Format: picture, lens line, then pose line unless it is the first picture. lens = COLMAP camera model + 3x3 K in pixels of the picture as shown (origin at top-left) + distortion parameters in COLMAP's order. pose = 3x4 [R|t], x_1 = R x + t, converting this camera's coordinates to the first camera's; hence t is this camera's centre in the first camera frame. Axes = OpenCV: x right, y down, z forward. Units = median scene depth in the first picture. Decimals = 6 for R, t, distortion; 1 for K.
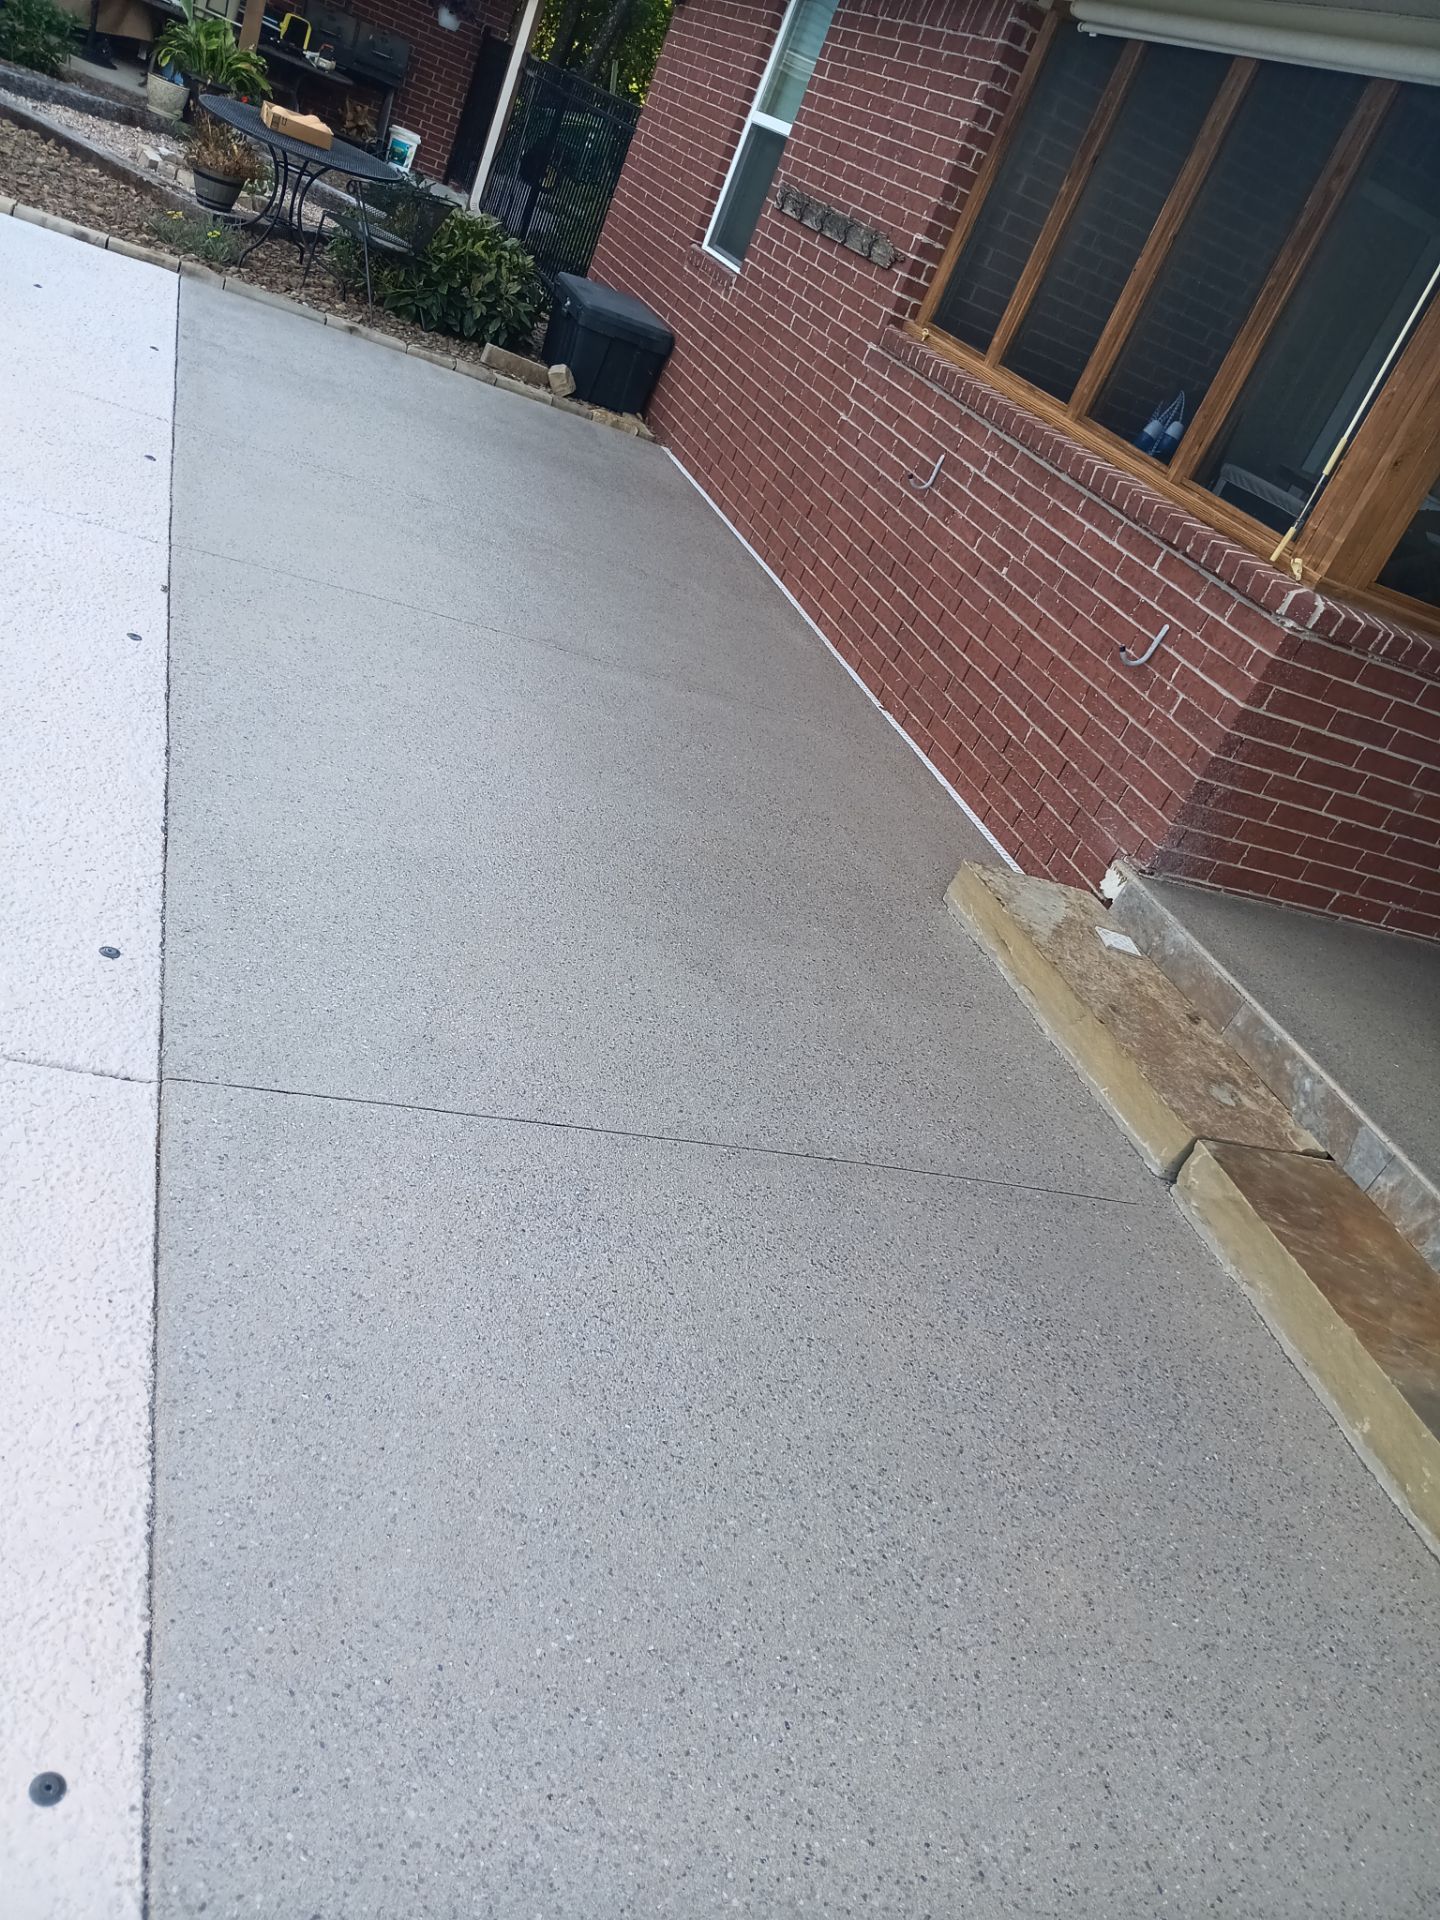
lens RADIAL K [[1493.4, 0, 707.9], [0, 1493.4, 964.4], [0, 0, 1]] dist [0.038356, -0.109809]
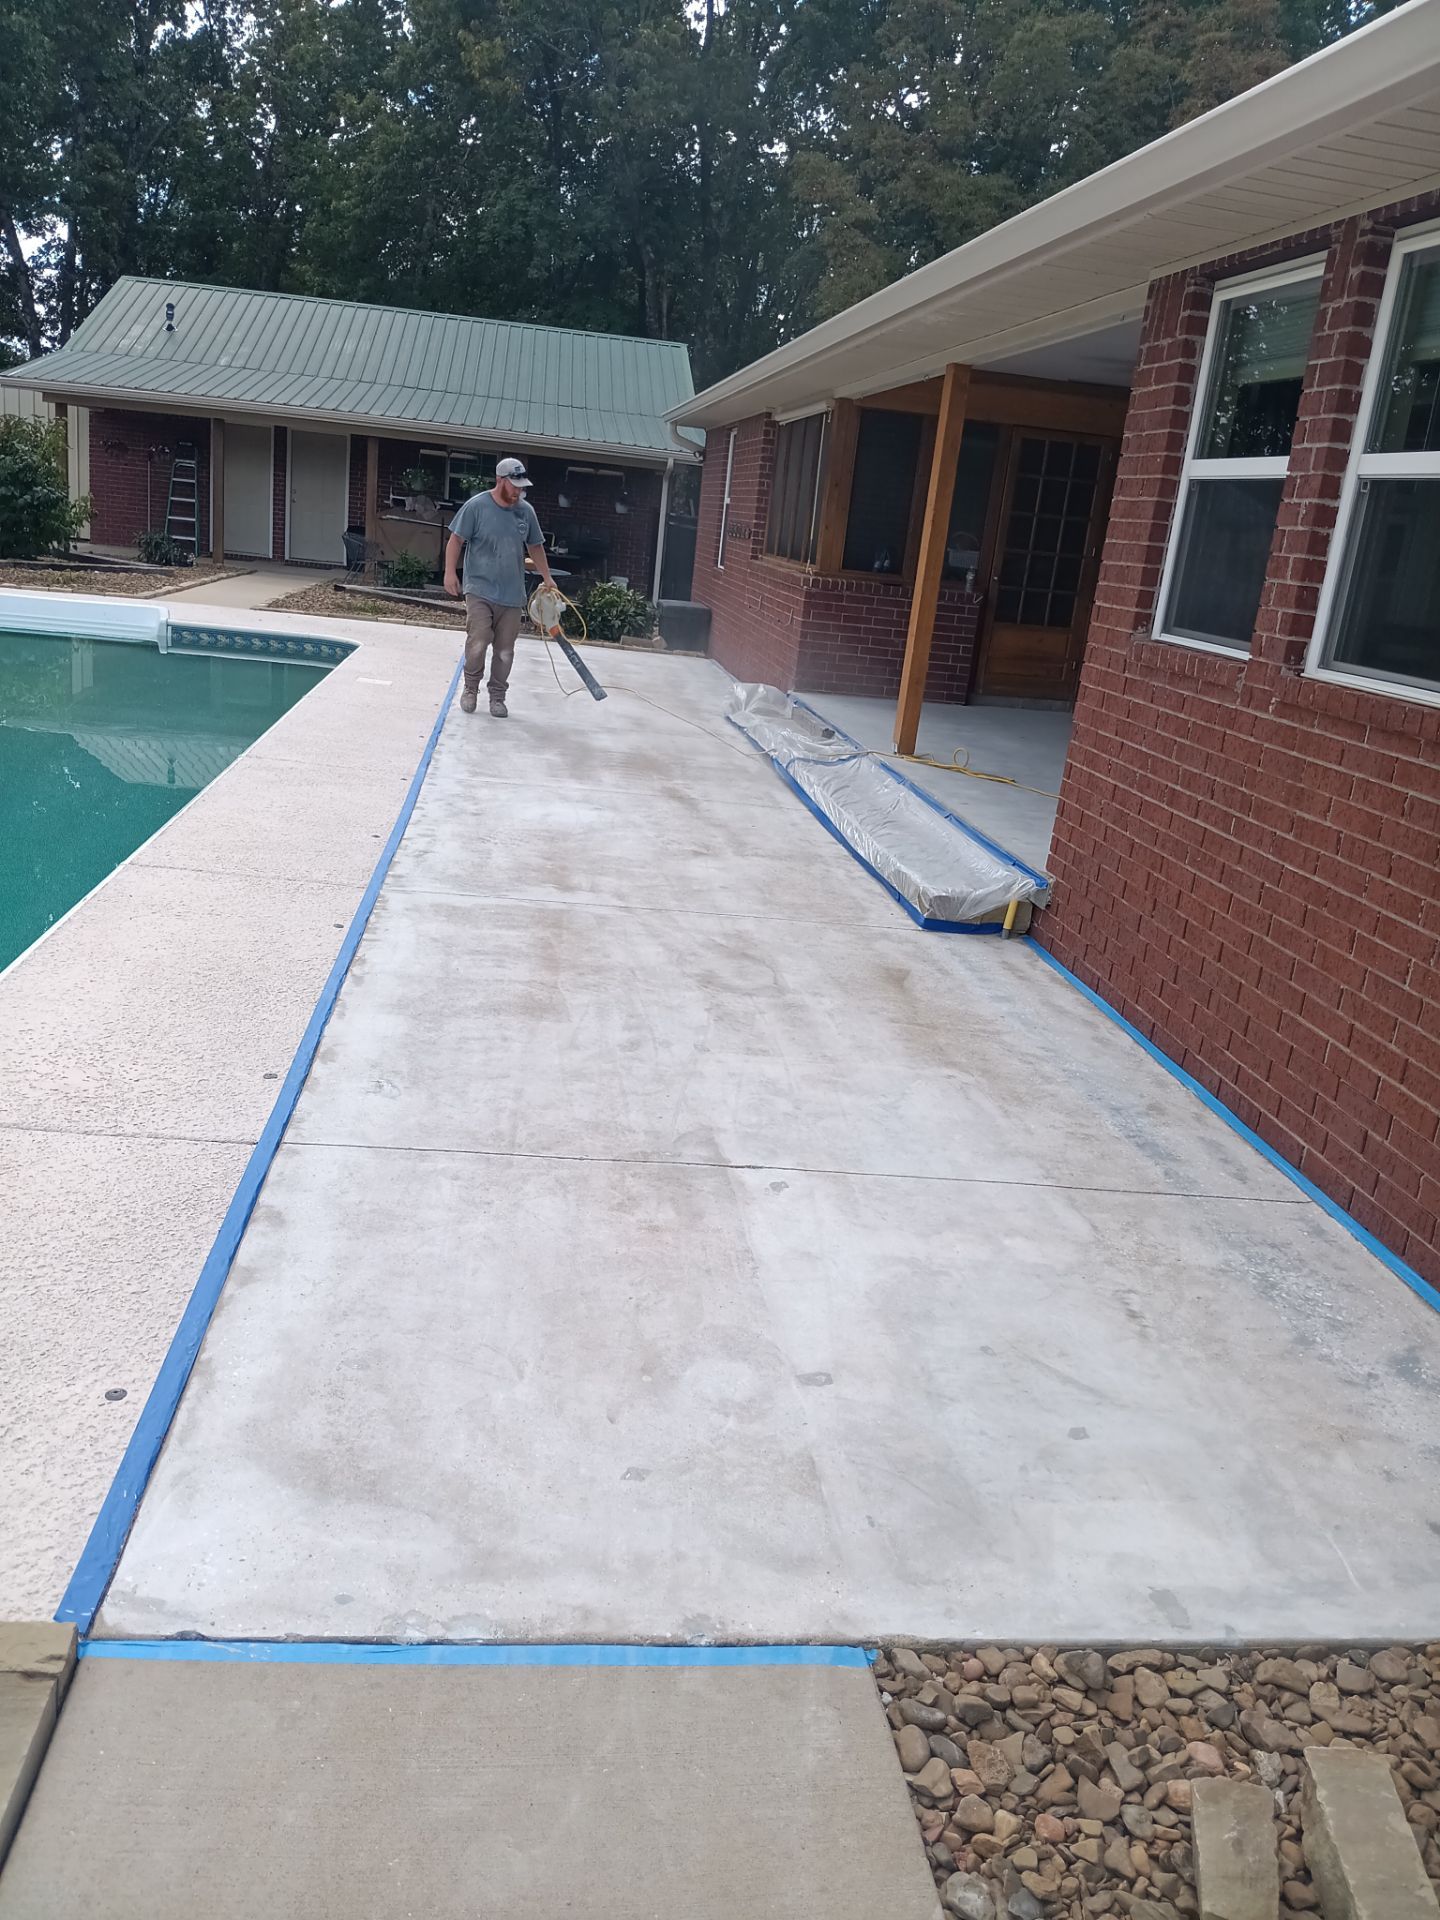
lens RADIAL K [[1489.3, 0, 718.3], [0, 1489.3, 963.7], [0, 0, 1]] dist [0.167677, -0.433170]
pose [[0.944350, -0.220954, -0.243687, 0.647627], [0.148410, 0.947322, -0.283822, 1.053509], [0.293561, 0.231862, 0.927395, -1.319026]]
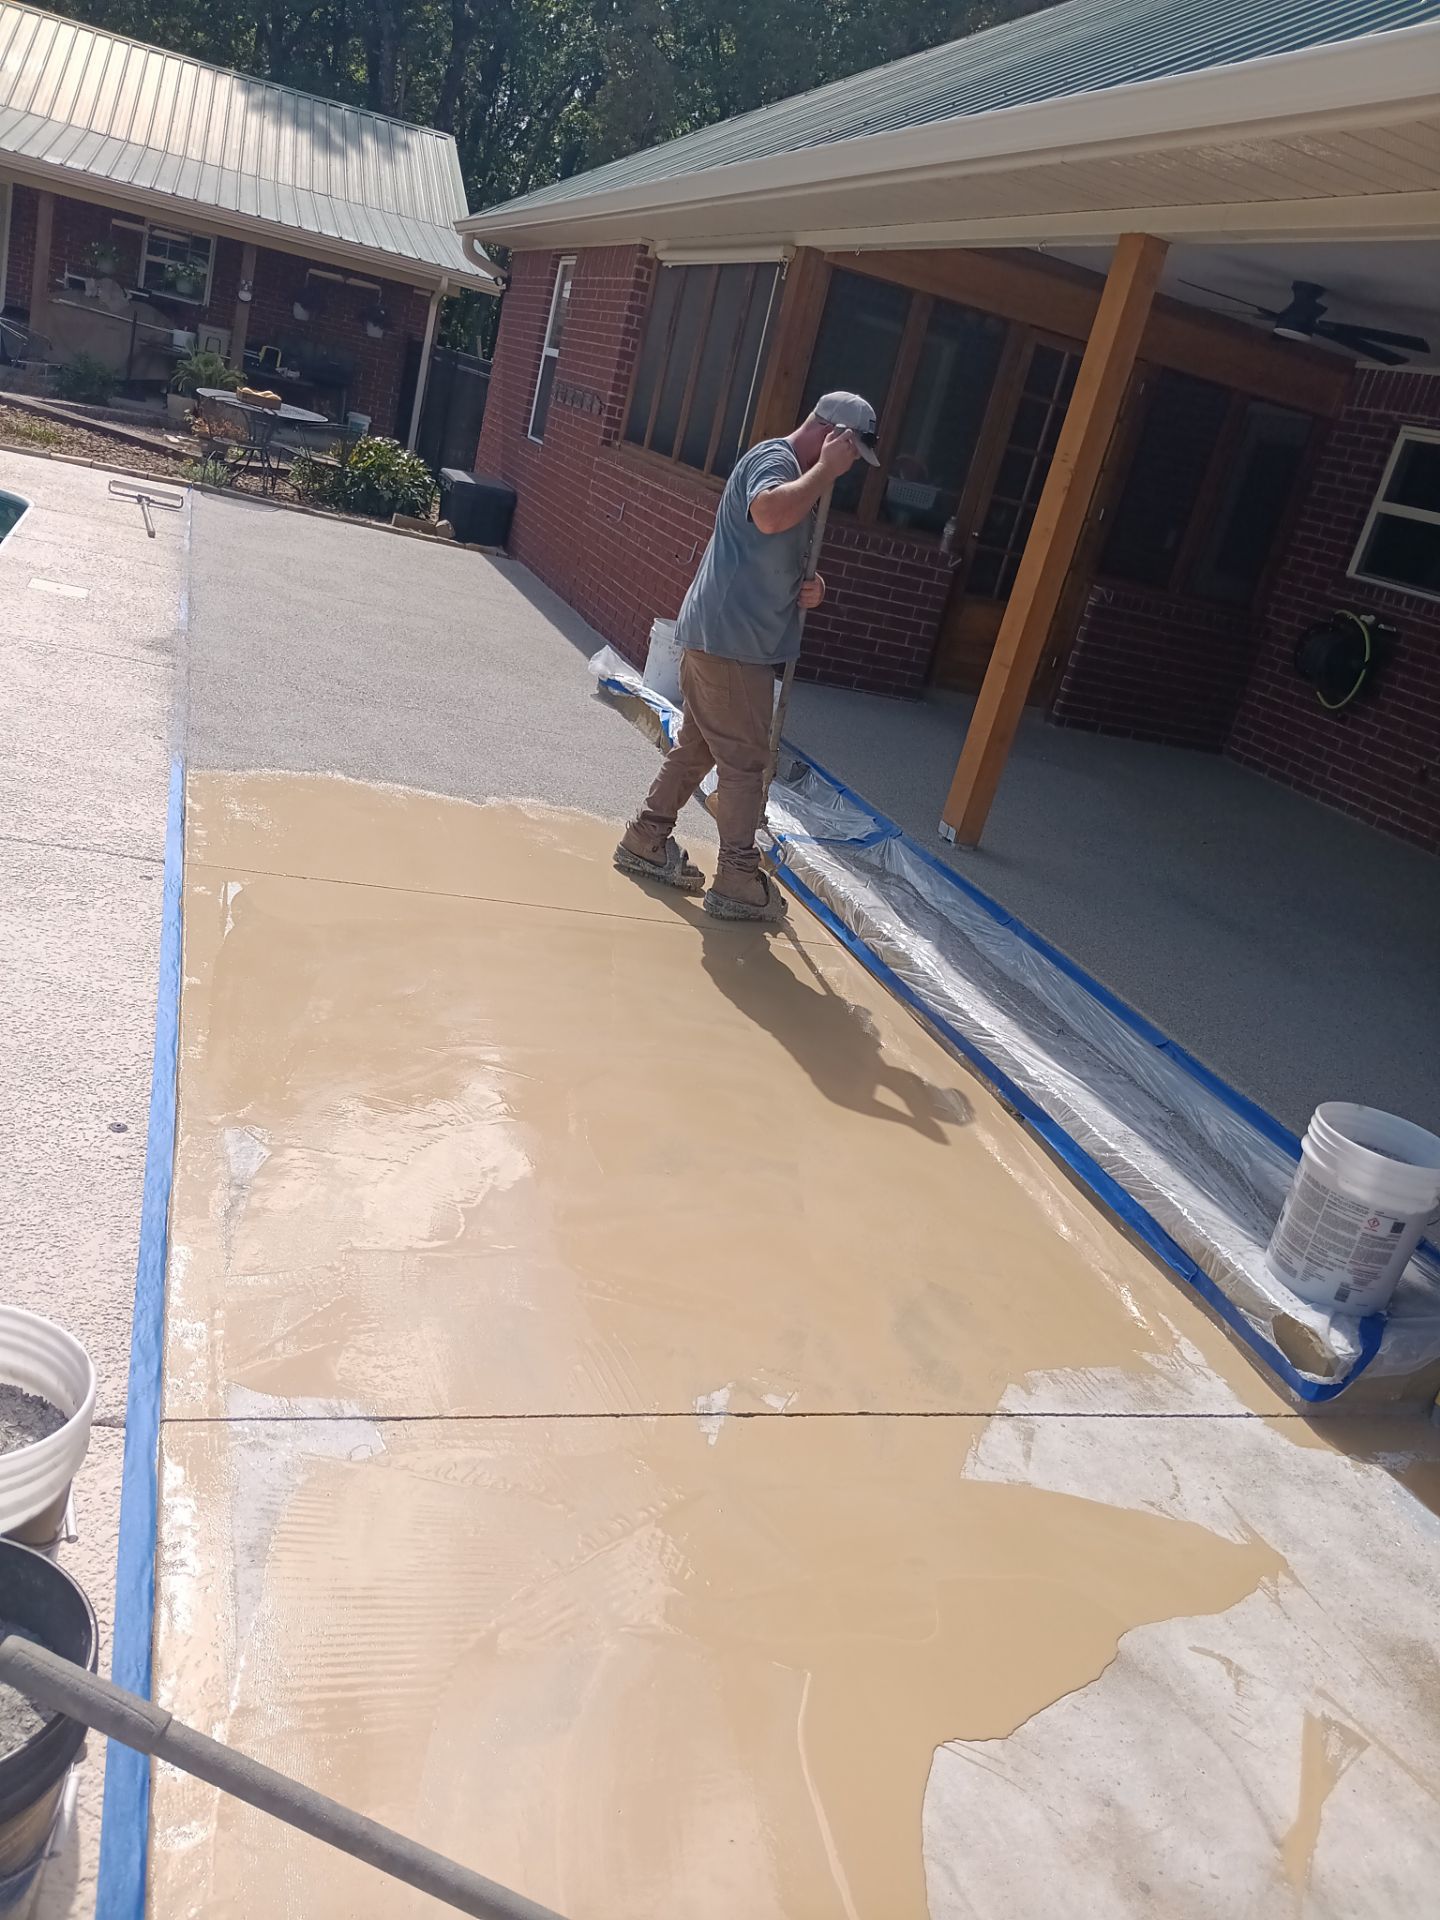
lens RADIAL K [[1493.4, 0, 707.9], [0, 1493.4, 964.4], [0, 0, 1]] dist [0.038356, -0.109809]
pose [[0.988866, -0.141191, -0.047002, 0.310076], [0.132268, 0.978679, -0.157136, 0.560222], [0.068187, 0.149170, 0.986458, -0.745817]]
